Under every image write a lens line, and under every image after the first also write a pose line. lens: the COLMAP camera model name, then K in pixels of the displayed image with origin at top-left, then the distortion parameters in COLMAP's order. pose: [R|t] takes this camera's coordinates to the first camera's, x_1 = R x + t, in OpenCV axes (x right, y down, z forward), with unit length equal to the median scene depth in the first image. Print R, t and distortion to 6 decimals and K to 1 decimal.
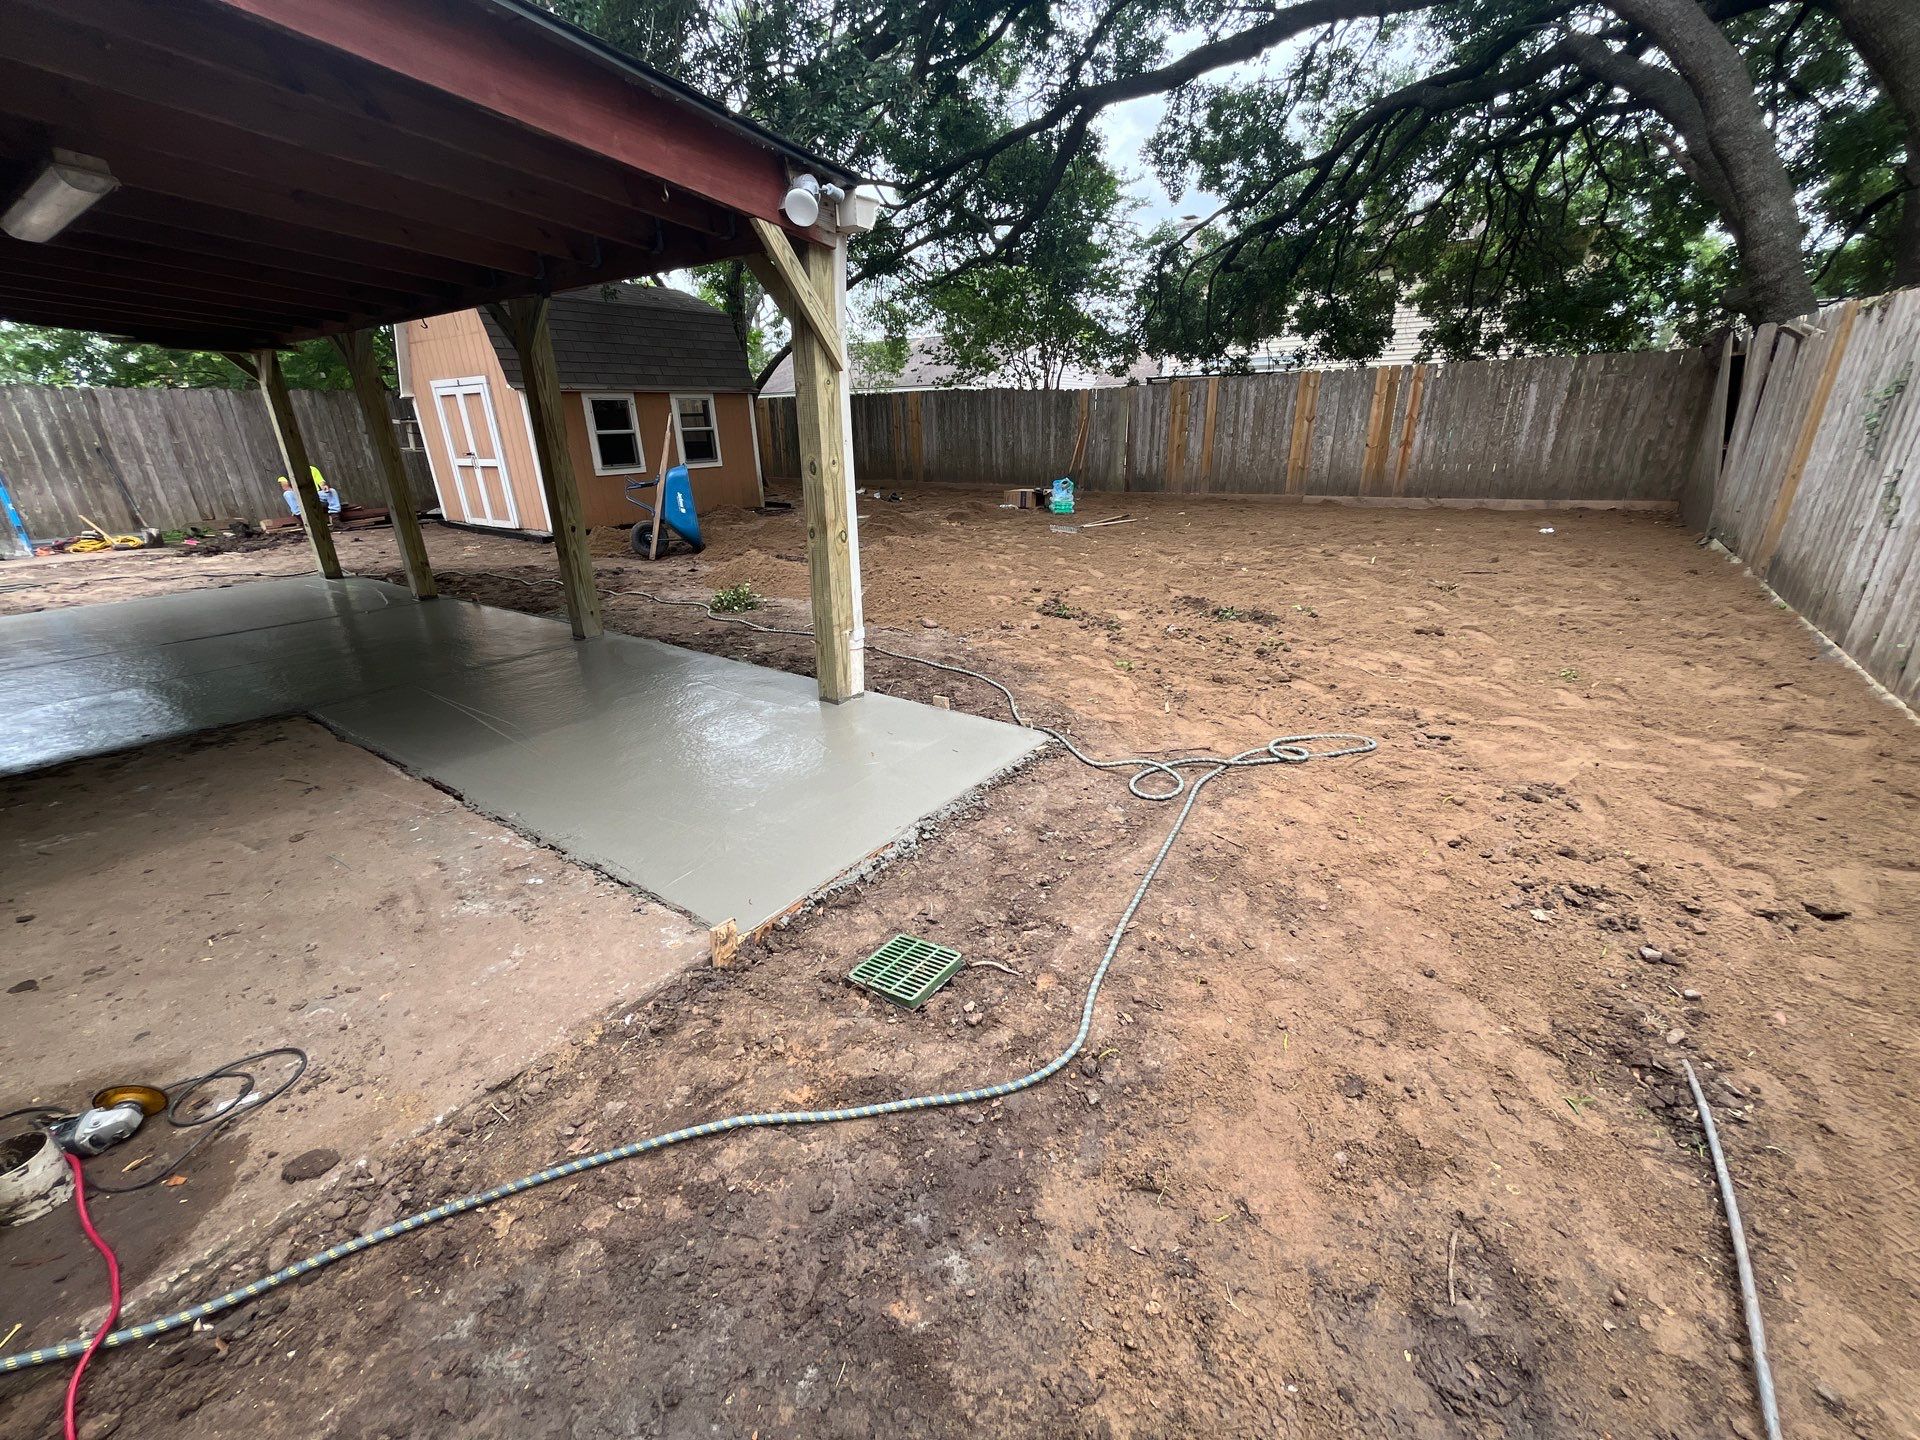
lens RADIAL K [[767.3, 0, 964.9], [0, 767.3, 721.4], [0, 0, 1]] dist [-0.003269, 0.000426]
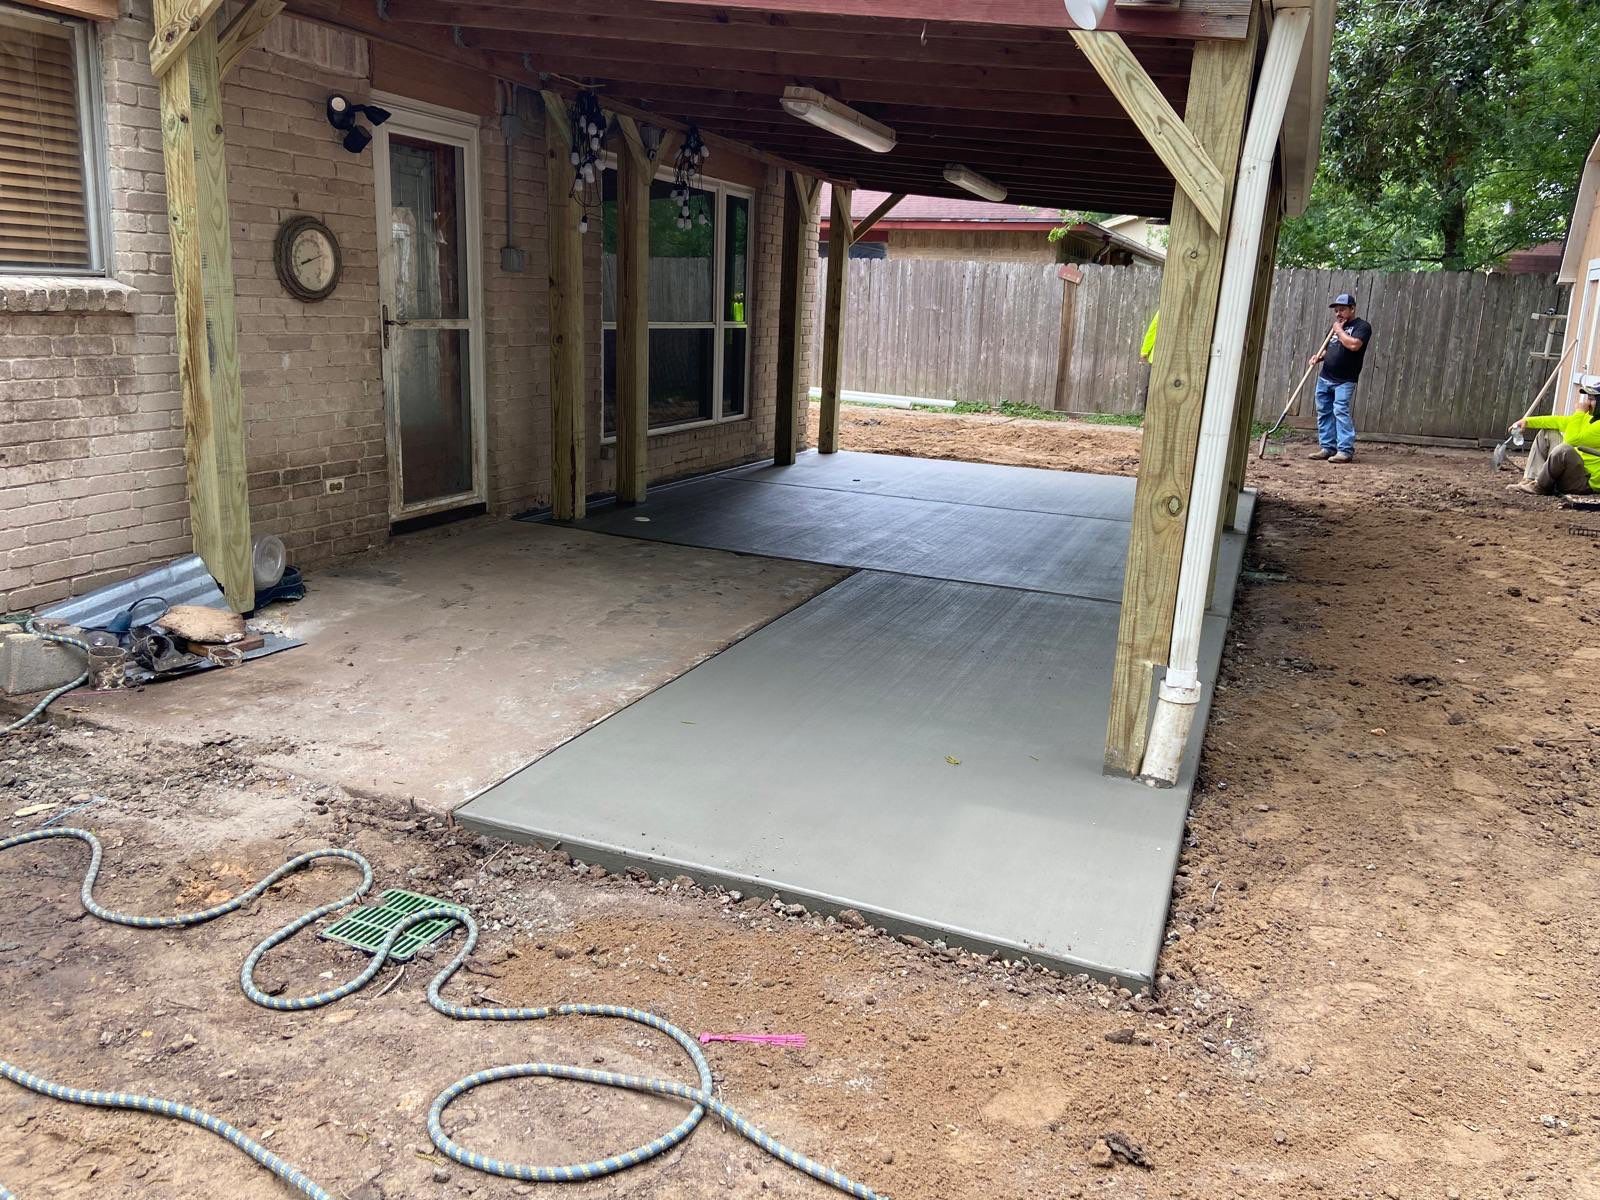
lens RADIAL K [[1206.9, 0, 802.6], [0, 1206.9, 584.3], [0, 0, 1]] dist [0.133702, -0.174769]
pose [[0.222943, 0.242756, -0.944122, 0.467488], [-0.393922, 0.908337, 0.140535, -0.143208], [0.891696, 0.340579, 0.298134, 0.340275]]
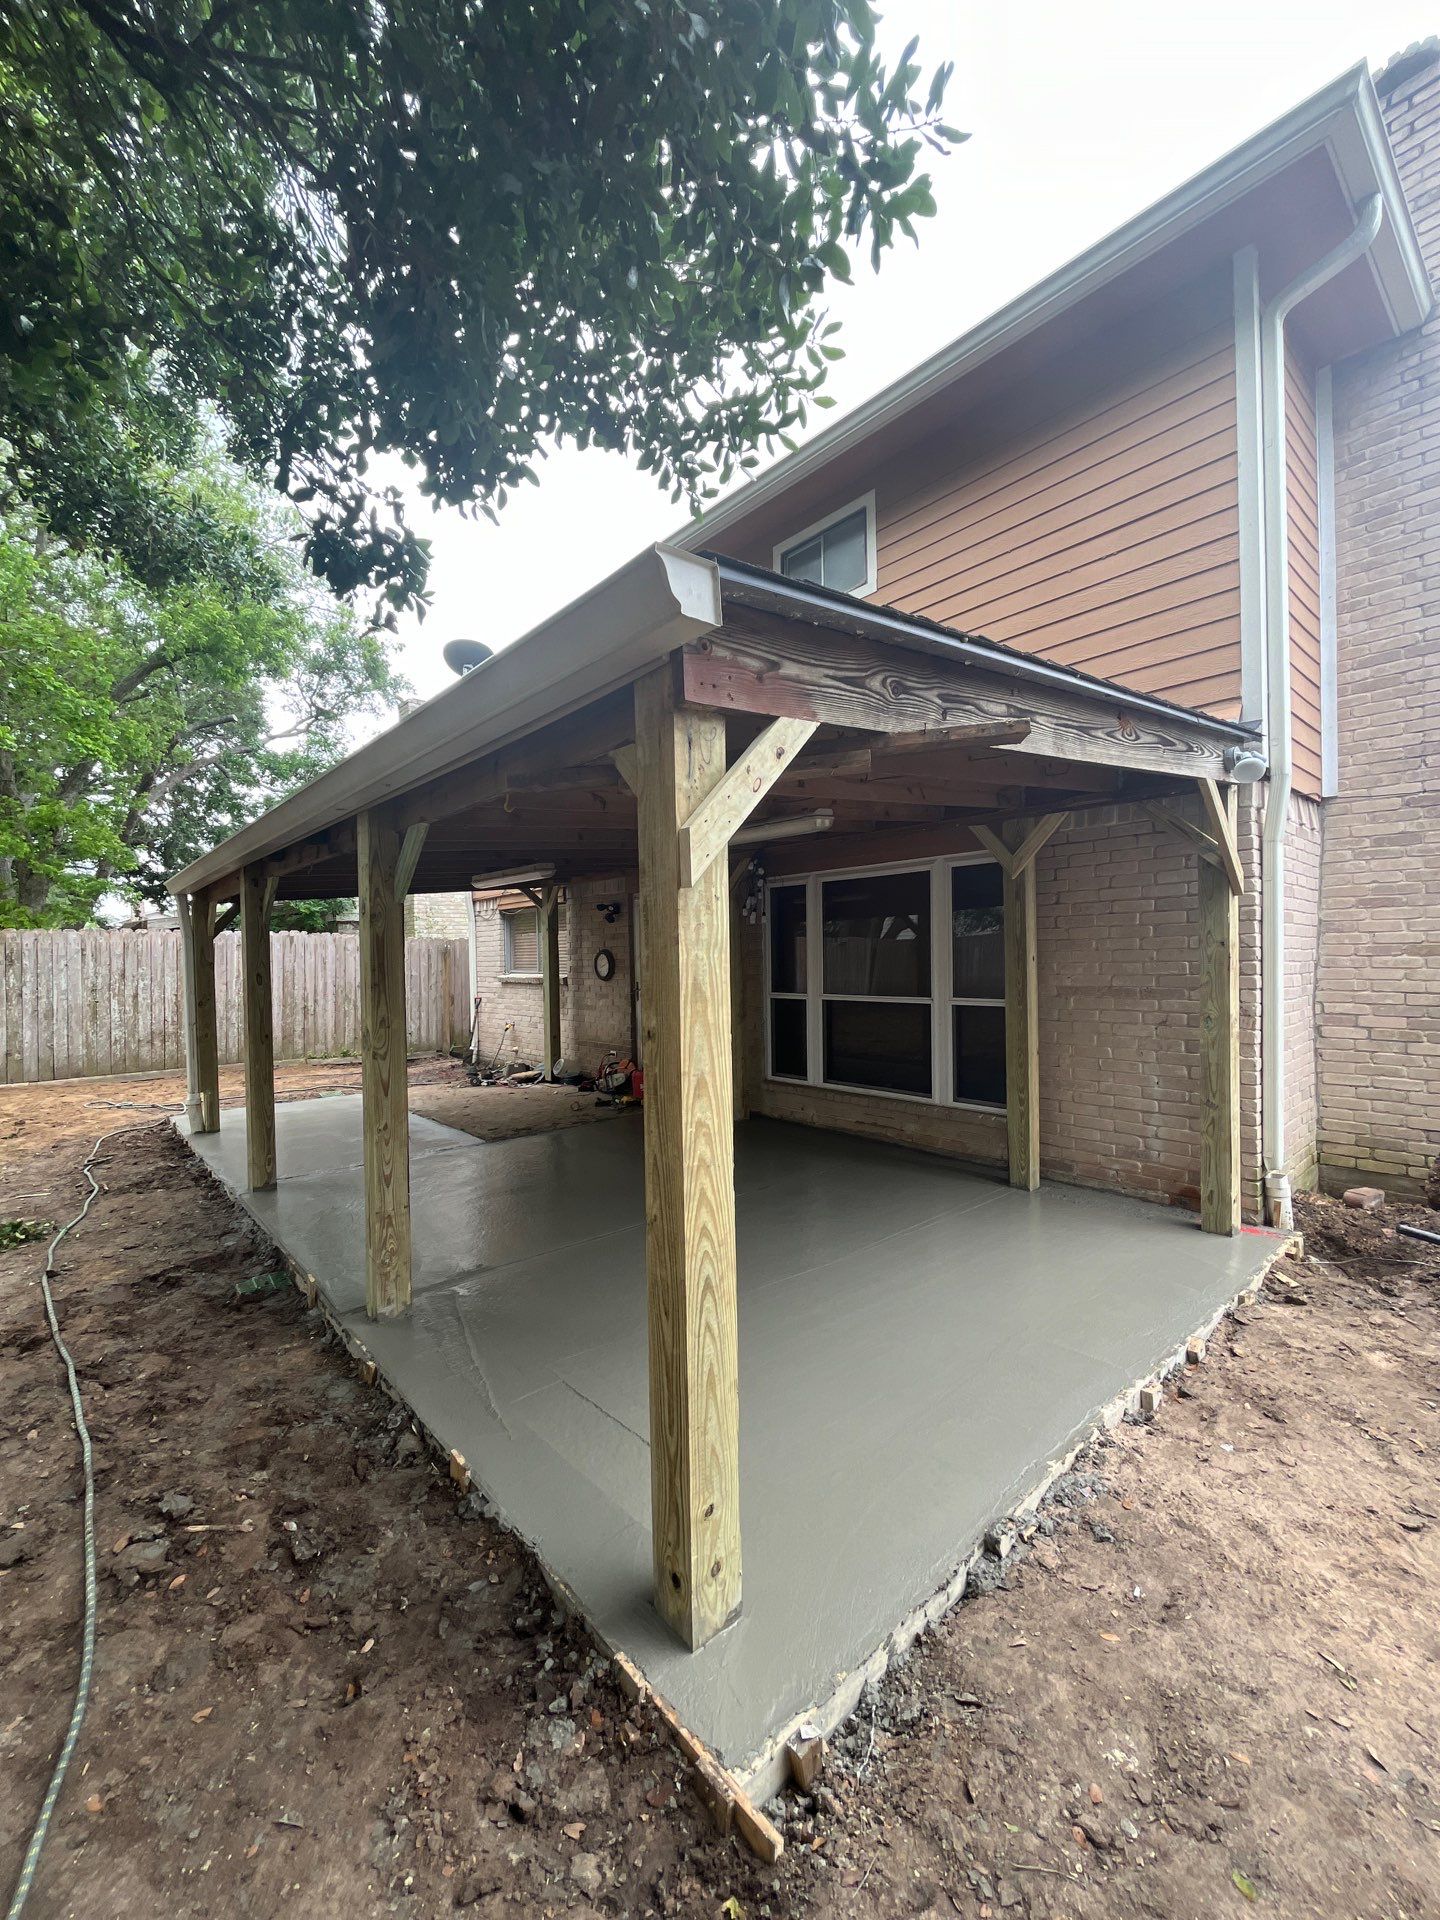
lens RADIAL K [[767.3, 0, 710.2], [0, 767.3, 959.4], [0, 0, 1]] dist [-0.003269, 0.000426]
pose [[-0.968790, 0.027129, 0.246393, -1.278604], [0.115355, 0.929145, 0.351258, -0.649015], [-0.219406, 0.368718, -0.903277, 1.630190]]
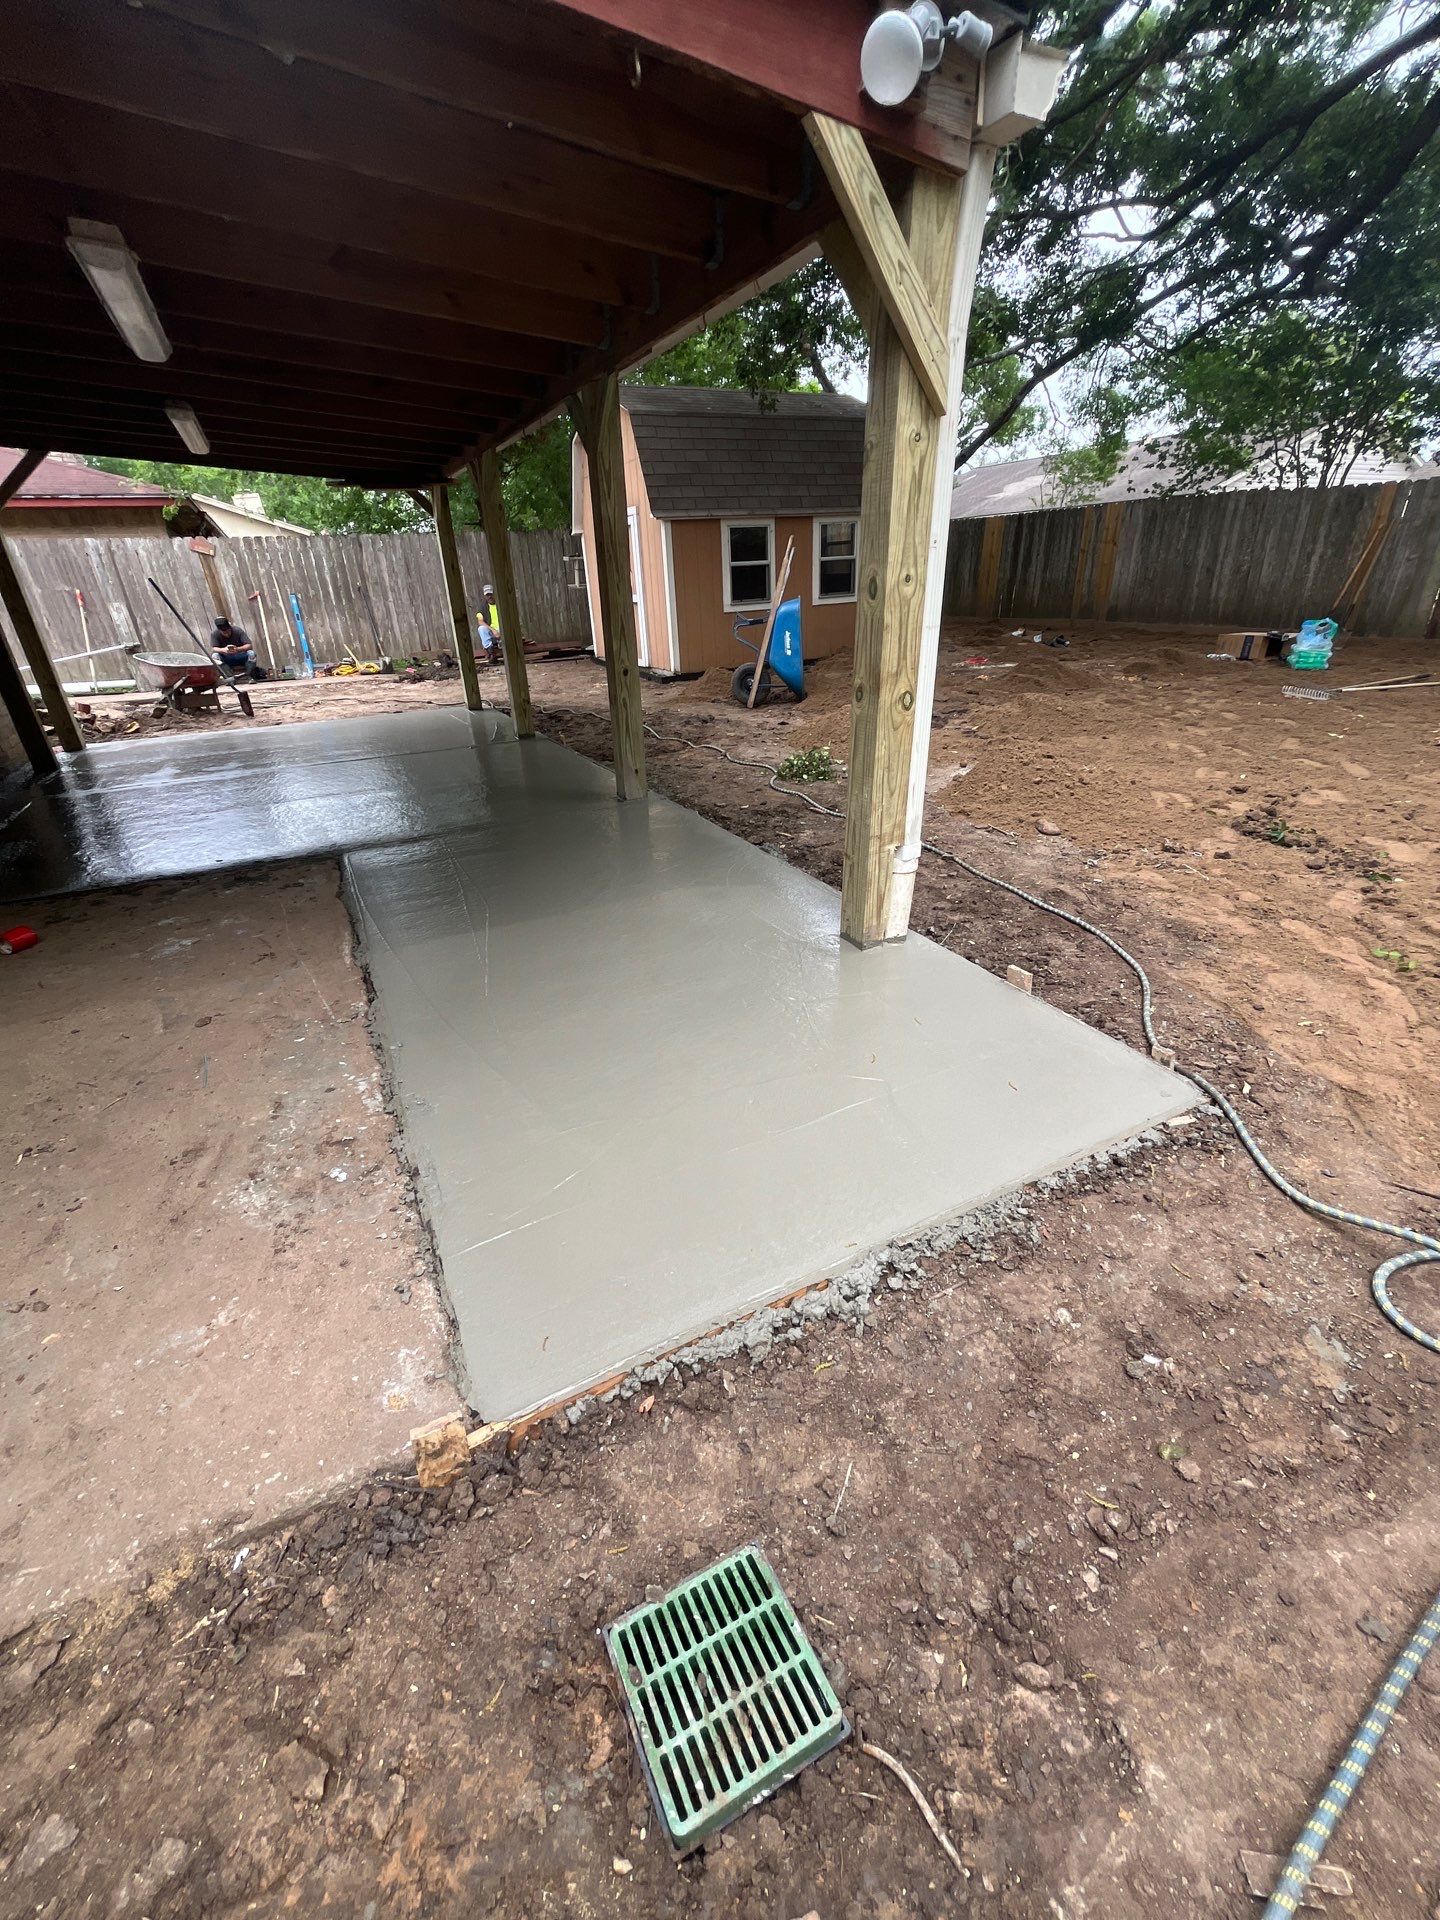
lens RADIAL K [[771.2, 0, 715.3], [0, 771.2, 959.1], [0, 0, 1]] dist [-0.001118, -0.000975]
pose [[0.879966, 0.194997, -0.433169, 0.015016], [-0.146866, 0.978868, 0.142298, -0.068167], [0.451763, -0.061599, 0.890009, 0.237537]]
